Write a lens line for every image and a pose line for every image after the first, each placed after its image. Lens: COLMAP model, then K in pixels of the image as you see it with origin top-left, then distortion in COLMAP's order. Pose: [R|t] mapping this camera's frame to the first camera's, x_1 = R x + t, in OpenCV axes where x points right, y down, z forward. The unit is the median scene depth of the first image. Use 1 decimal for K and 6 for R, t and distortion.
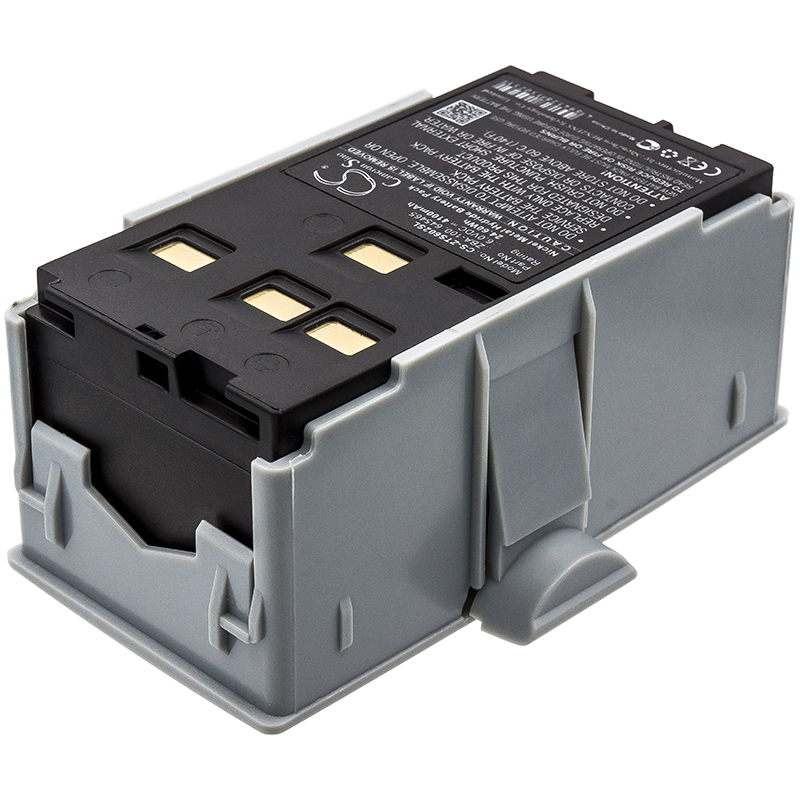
lens RADIAL K [[2916.6, 0, 401.6], [0, 2916.6, 400.4], [0, 0, 1]] dist [0.520599, 0.000000]
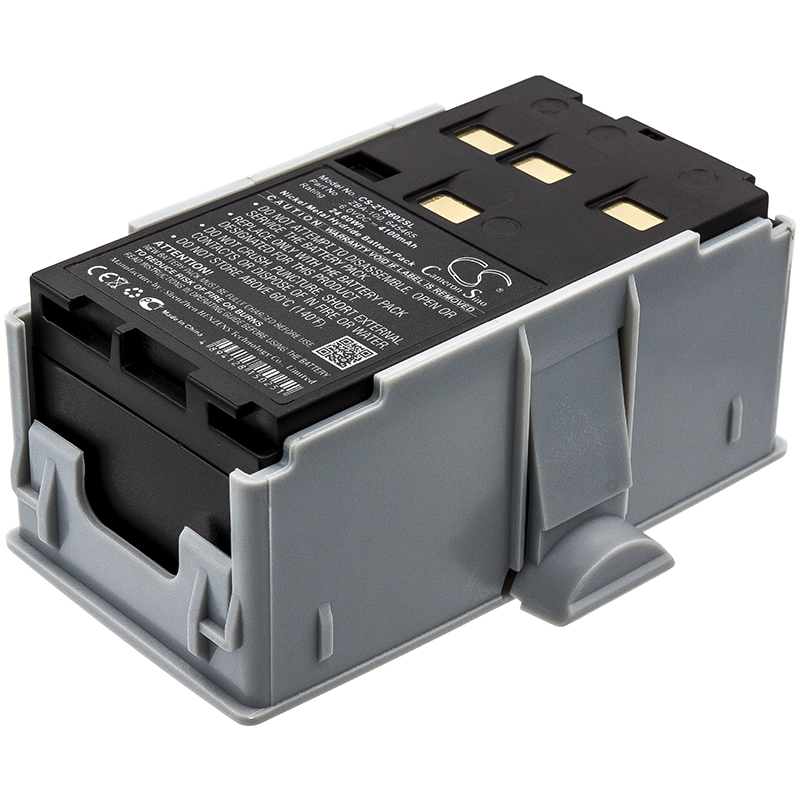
lens RADIAL K [[2916.6, 0, 401.2], [0, 2916.6, 399.4], [0, 0, 1]] dist [0.520599, 0.000000]
pose [[-0.998367, -0.042331, 0.038364, -0.032314], [0.015181, 0.450809, 0.892491, -0.916567], [-0.055075, 0.891616, -0.449430, 1.468271]]
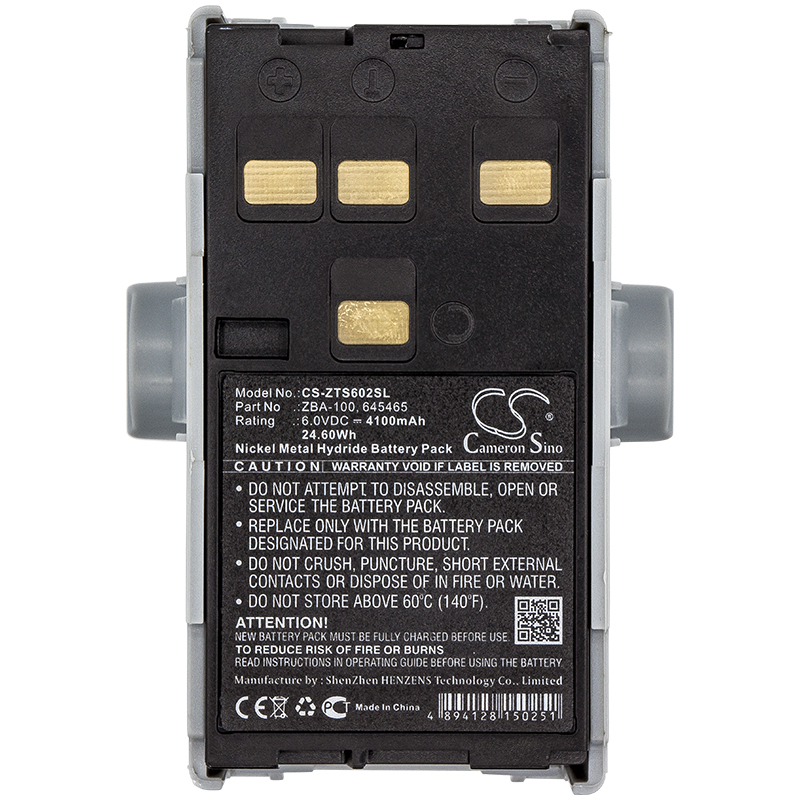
lens RADIAL K [[2916.6, 0, 400.5], [0, 2916.6, 400.6], [0, 0, 1]] dist [0.520599, 0.000000]
pose [[-0.708110, 0.705875, 0.017897, -0.013174], [-0.379459, -0.401791, 0.833411, -0.826264], [0.595475, 0.583356, 0.552363, 0.467117]]
